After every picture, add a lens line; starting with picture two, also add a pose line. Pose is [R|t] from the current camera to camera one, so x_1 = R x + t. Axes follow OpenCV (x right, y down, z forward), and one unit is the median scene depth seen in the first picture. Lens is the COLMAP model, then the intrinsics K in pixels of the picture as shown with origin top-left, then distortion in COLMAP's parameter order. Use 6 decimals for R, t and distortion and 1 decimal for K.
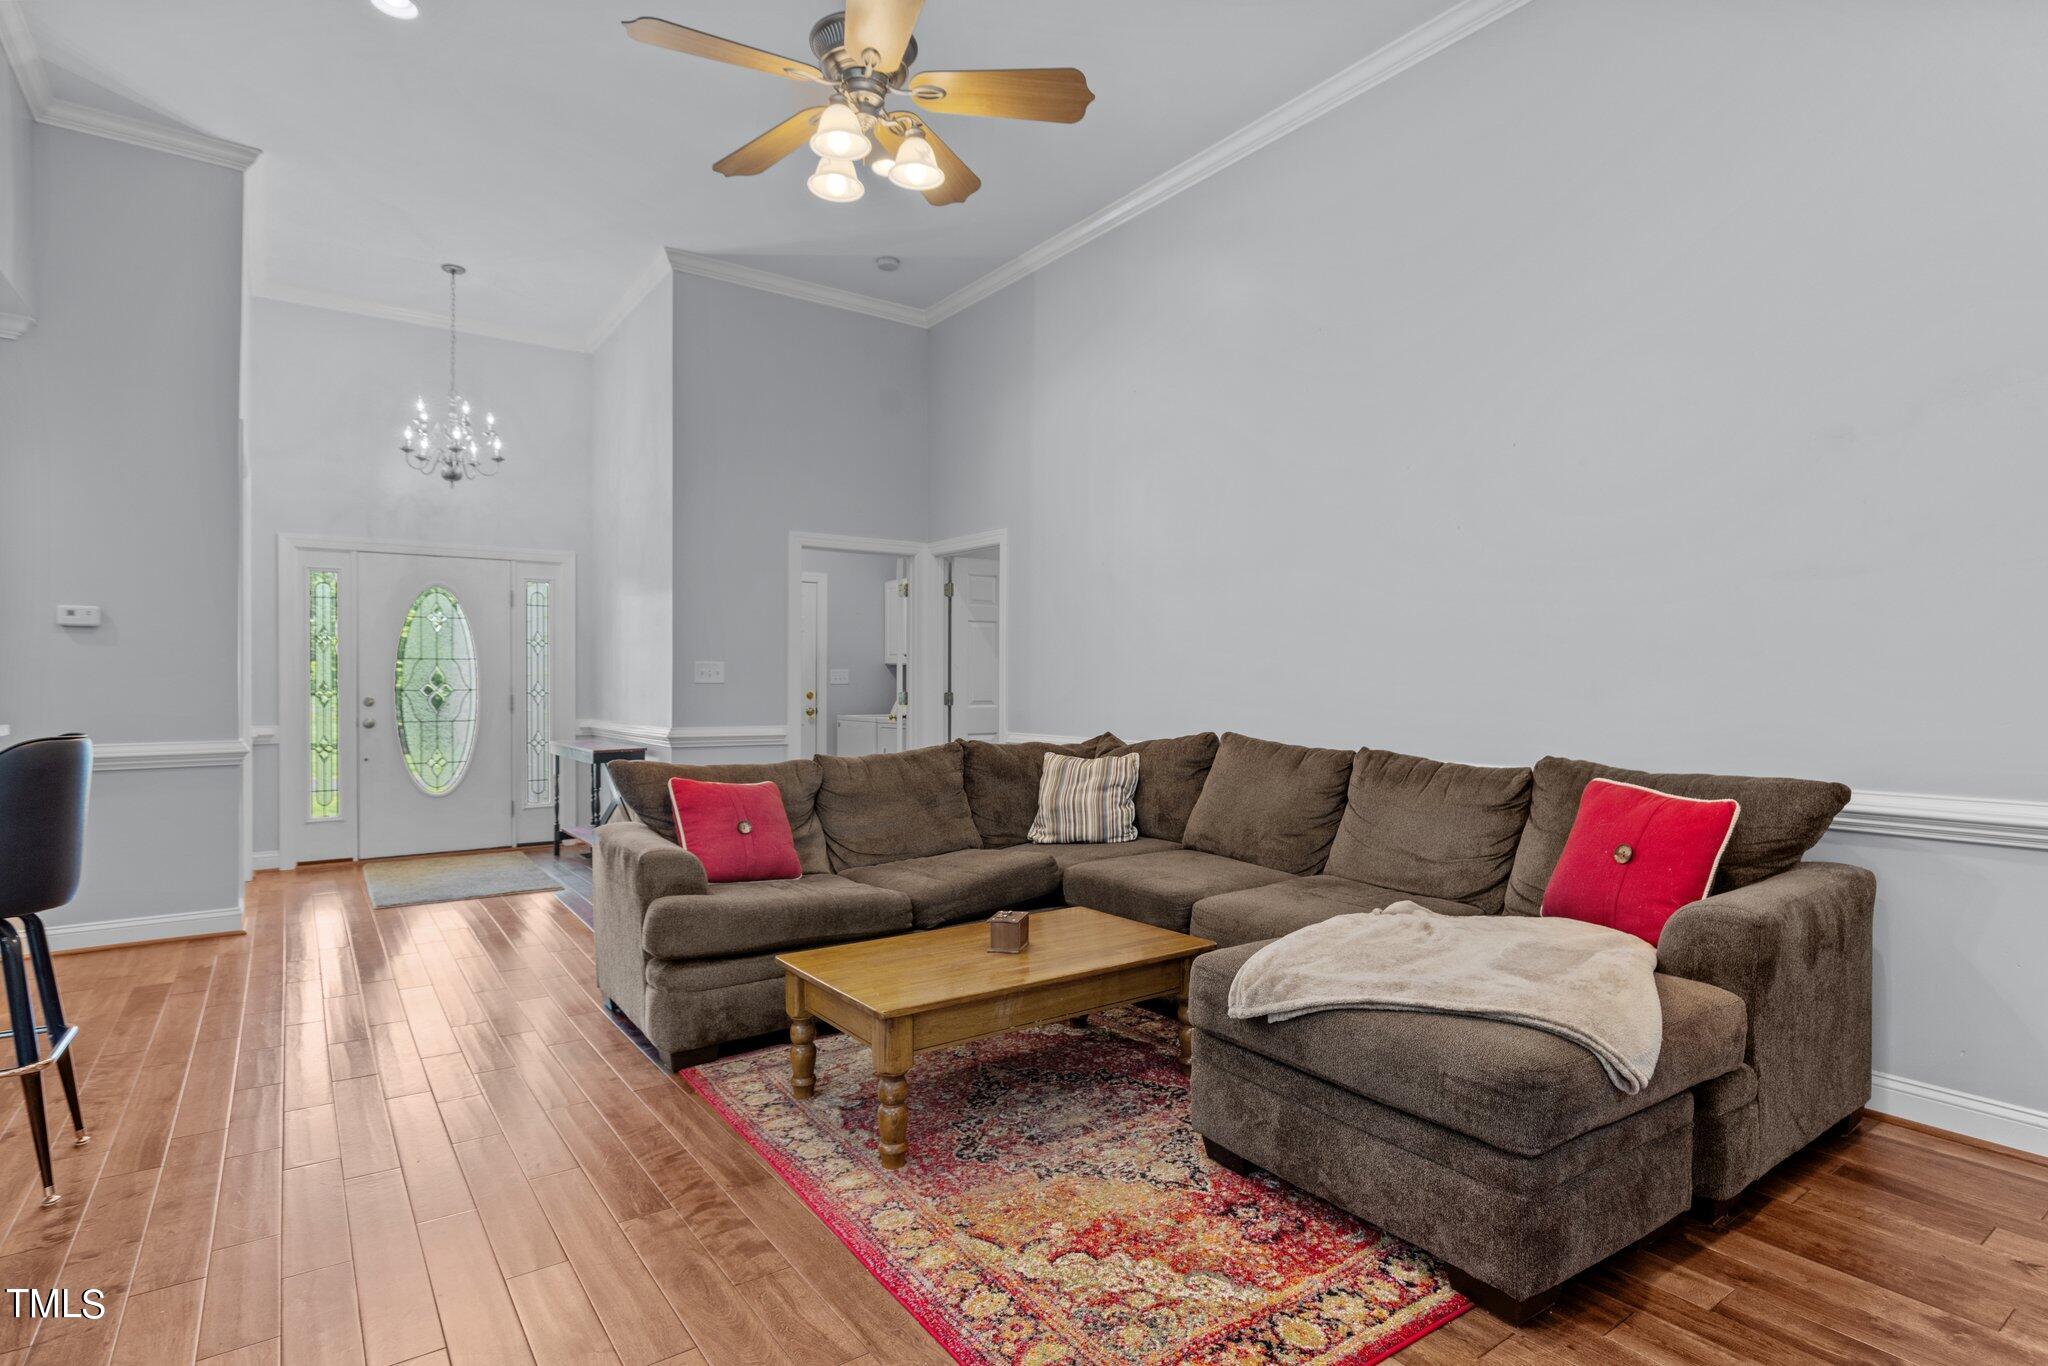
lens RADIAL K [[994.5, 0, 1024.0], [0, 994.5, 683.0], [0, 0, 1]] dist [-0.001271, -0.000170]
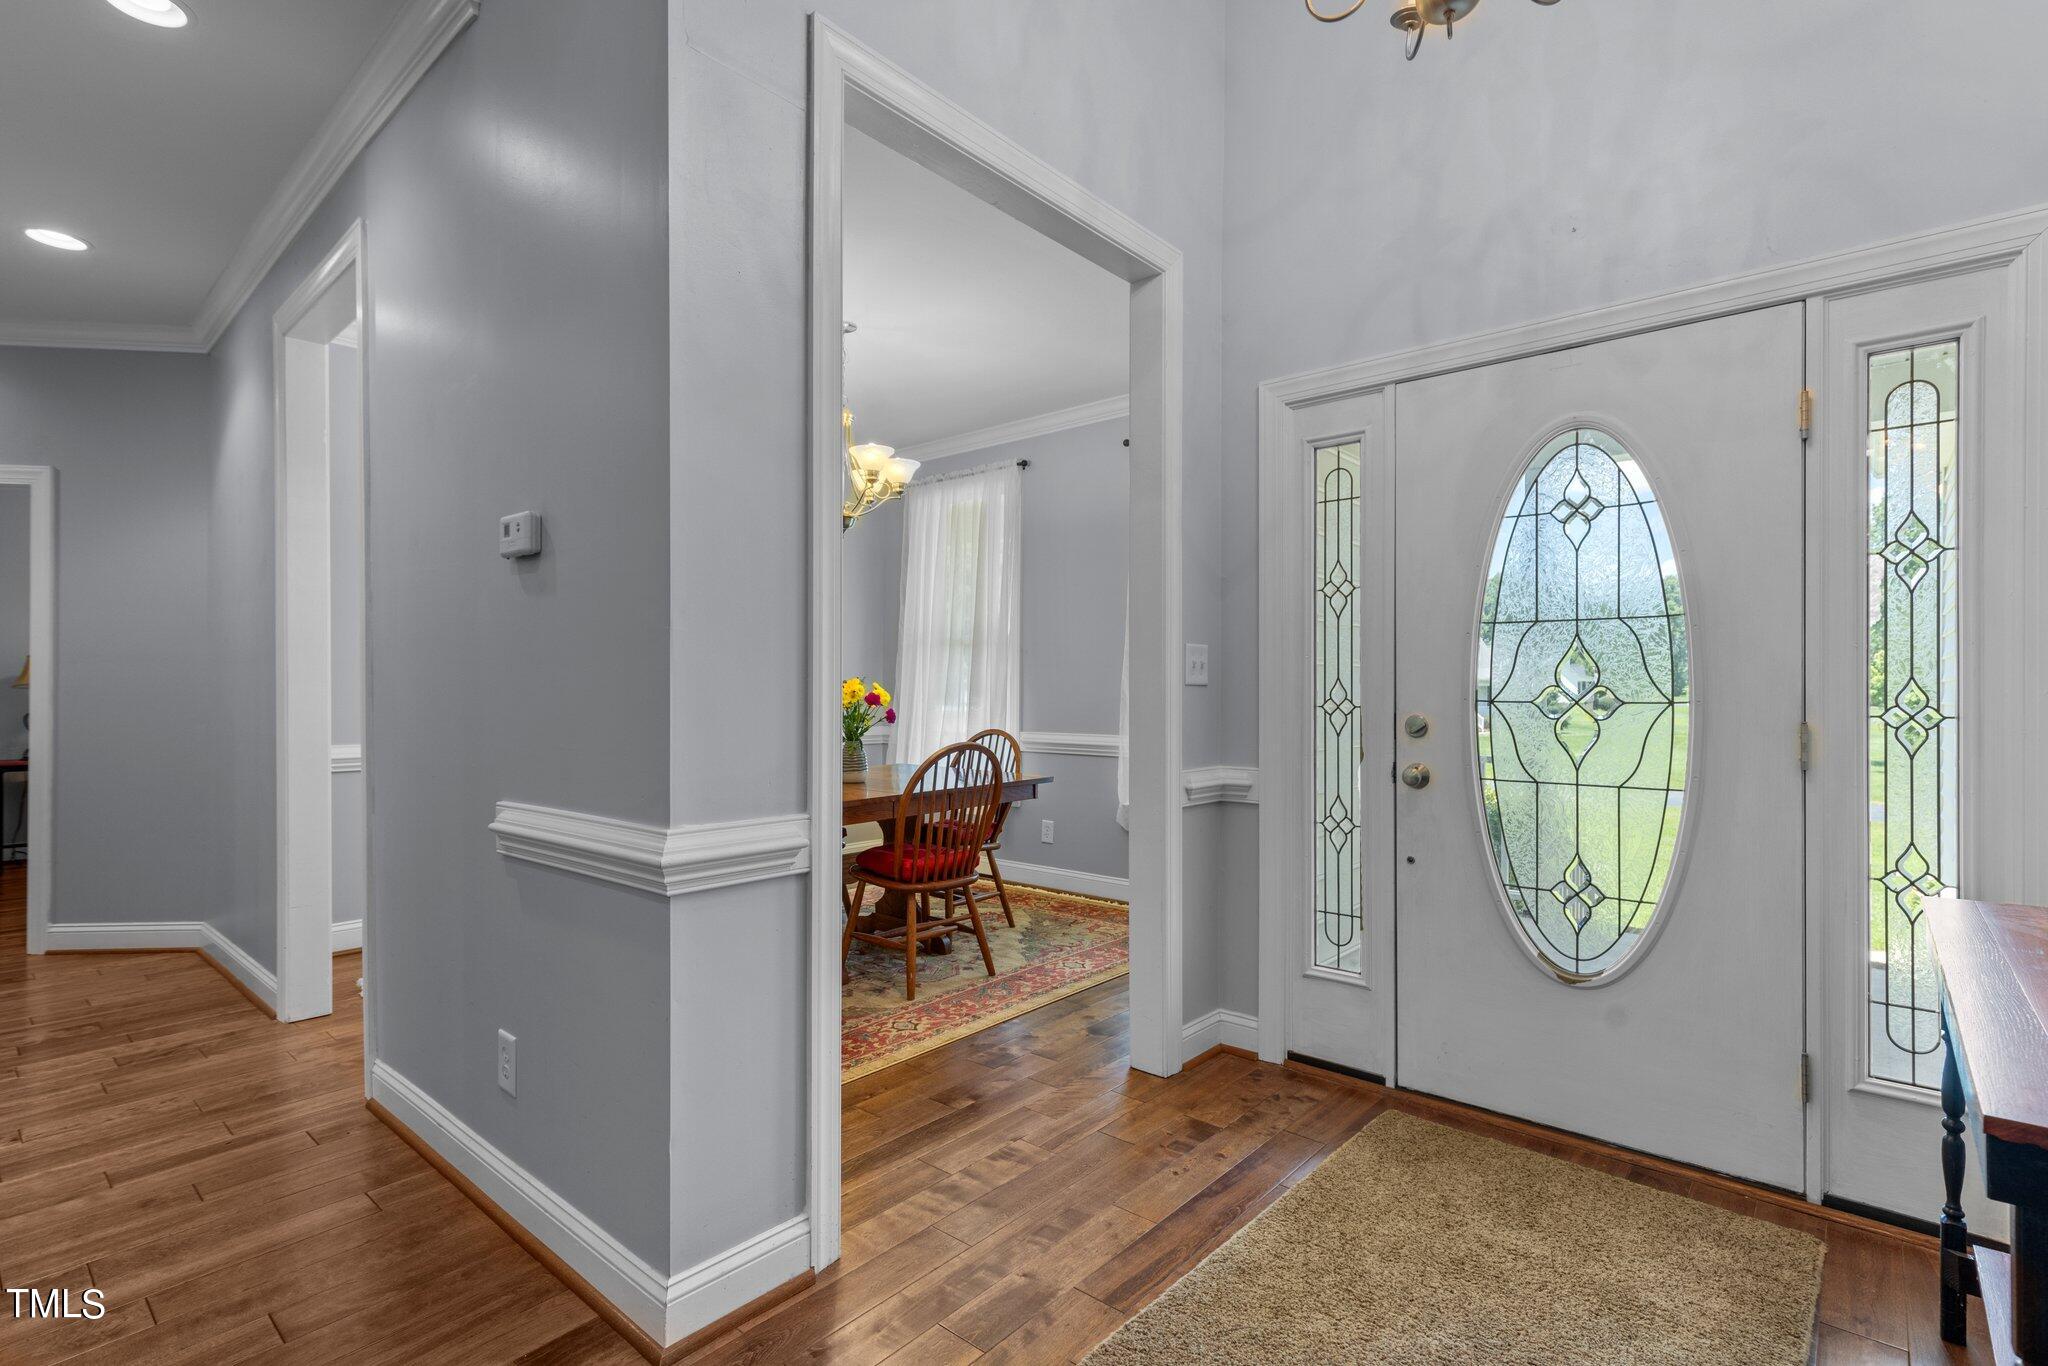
lens RADIAL K [[961.1, 0, 1024.2], [0, 961.1, 674.7], [0, 0, 1]] dist [0.000876, -0.000427]
pose [[0.221651, -0.010509, -0.975069, -0.286721], [-0.003544, 0.999927, -0.011583, 0.002748], [0.975120, 0.006023, 0.221598, 0.731342]]
